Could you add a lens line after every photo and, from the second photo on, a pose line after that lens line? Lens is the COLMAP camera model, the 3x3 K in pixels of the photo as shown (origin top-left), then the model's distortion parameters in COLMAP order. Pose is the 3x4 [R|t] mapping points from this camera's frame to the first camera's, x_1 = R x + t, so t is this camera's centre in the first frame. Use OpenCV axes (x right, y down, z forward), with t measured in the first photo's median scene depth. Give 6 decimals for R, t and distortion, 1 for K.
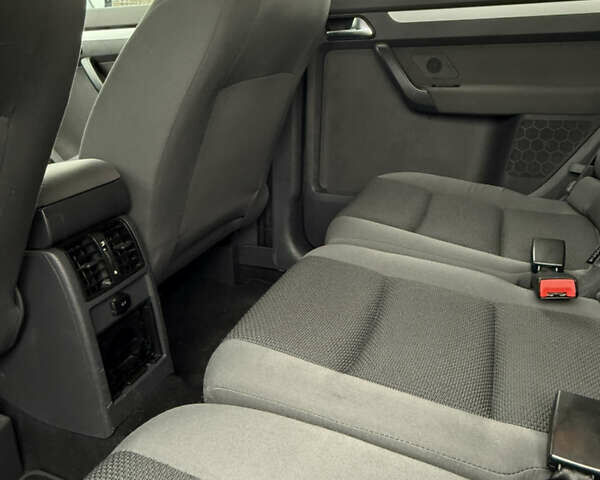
lens RADIAL K [[525.4, 0, 301.0], [0, 525.4, 232.4], [0, 0, 1]] dist [-0.003226, -0.010258]
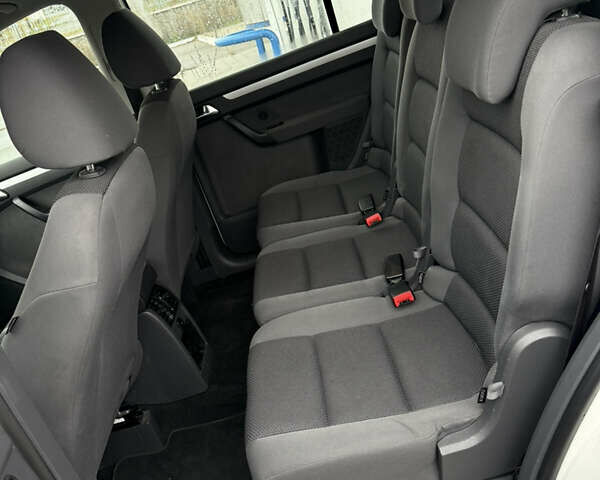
lens RADIAL K [[562.0, 0, 300.0], [0, 562.0, 240.0], [0, 0, 1]] dist [0.156890, -0.330590]
pose [[0.875175, -0.425147, 0.230907, -0.287955], [0.417024, 0.904869, 0.085459, -0.116153], [-0.245274, 0.021503, 0.969215, -0.962140]]
